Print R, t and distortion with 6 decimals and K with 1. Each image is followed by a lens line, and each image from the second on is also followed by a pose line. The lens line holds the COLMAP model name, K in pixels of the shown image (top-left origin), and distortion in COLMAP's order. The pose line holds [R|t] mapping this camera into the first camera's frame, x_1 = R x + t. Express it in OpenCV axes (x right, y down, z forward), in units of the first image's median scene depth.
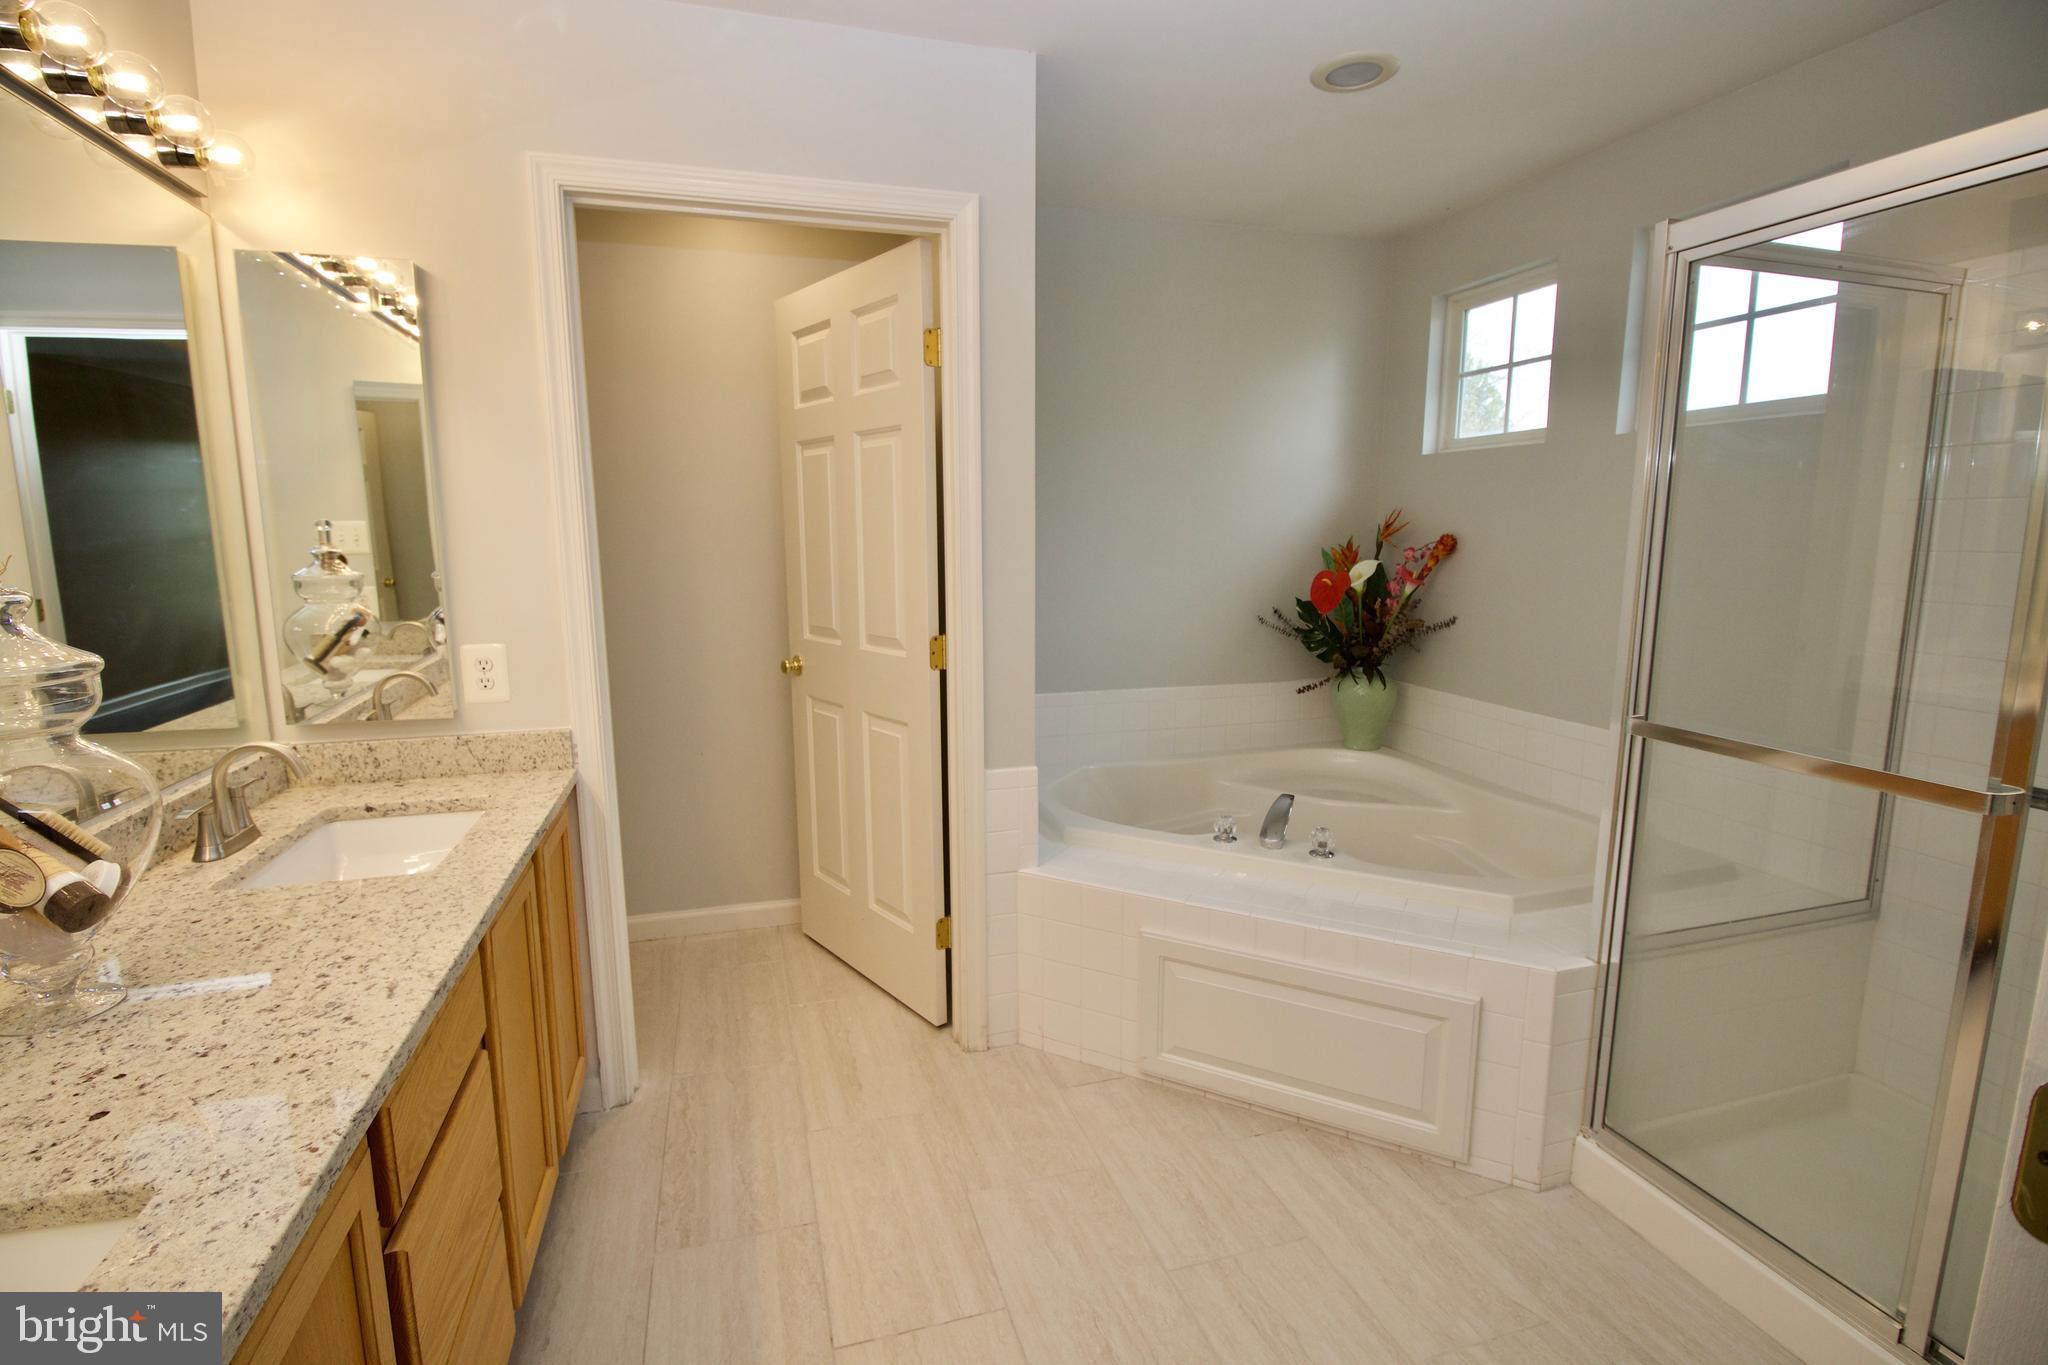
lens RADIAL K [[969.1, 0, 1026.0], [0, 969.1, 670.1], [0, 0, 1]] dist [-0.003859, -0.011398]
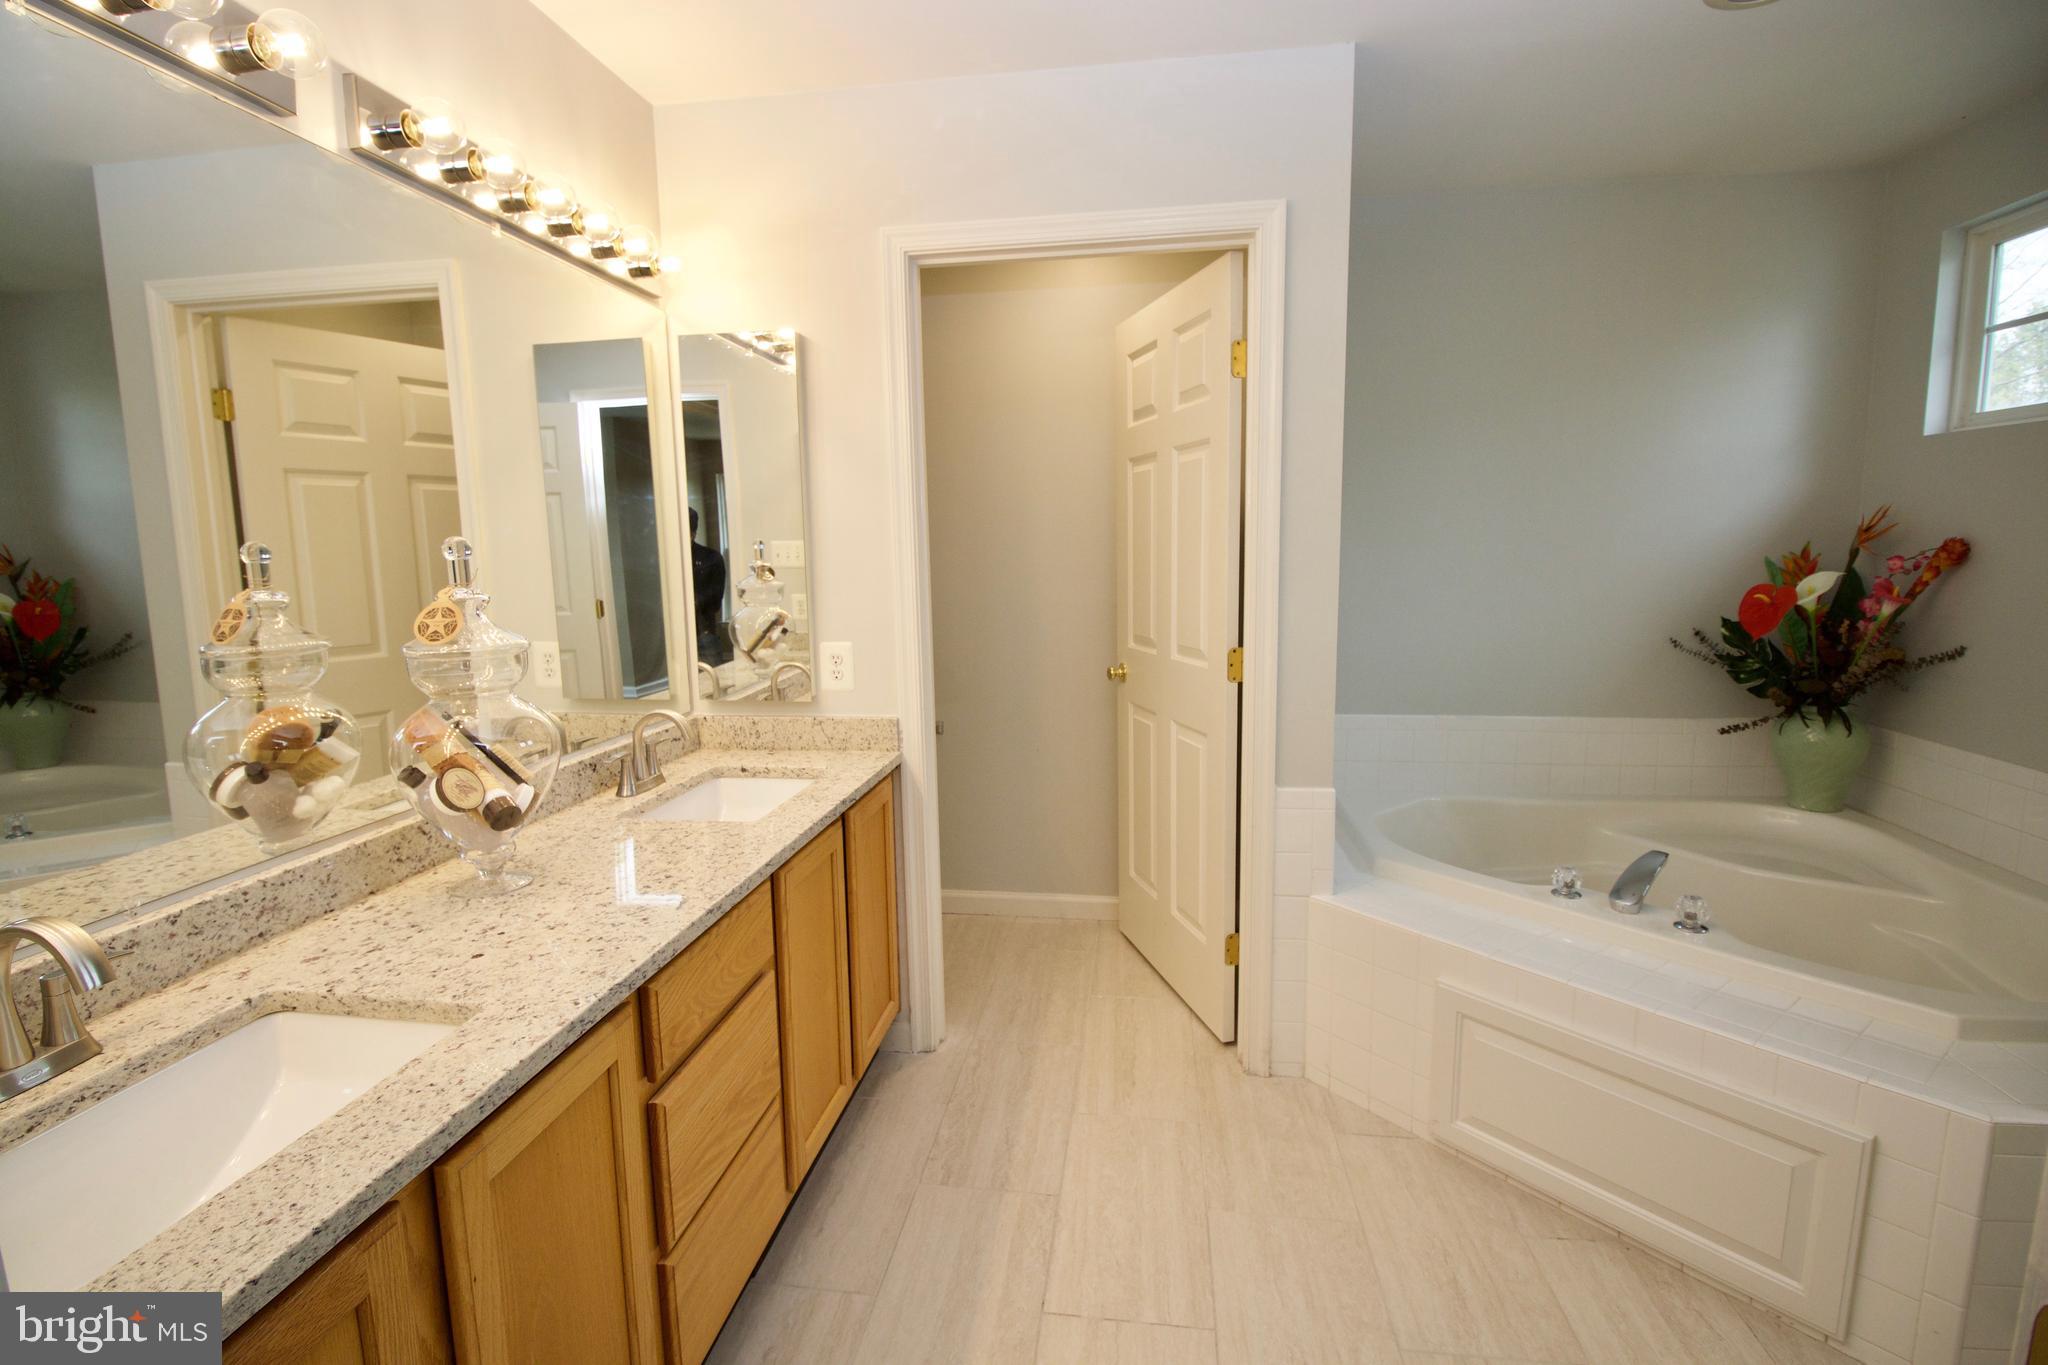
lens RADIAL K [[969.1, 0, 1005.0], [0, 969.1, 670.3], [0, 0, 1]] dist [-0.003859, -0.011398]
pose [[0.901781, 0.041979, -0.430150, 0.129549], [-0.047147, 0.998887, -0.001357, -0.000069], [0.429615, 0.021504, 0.902756, 0.003393]]
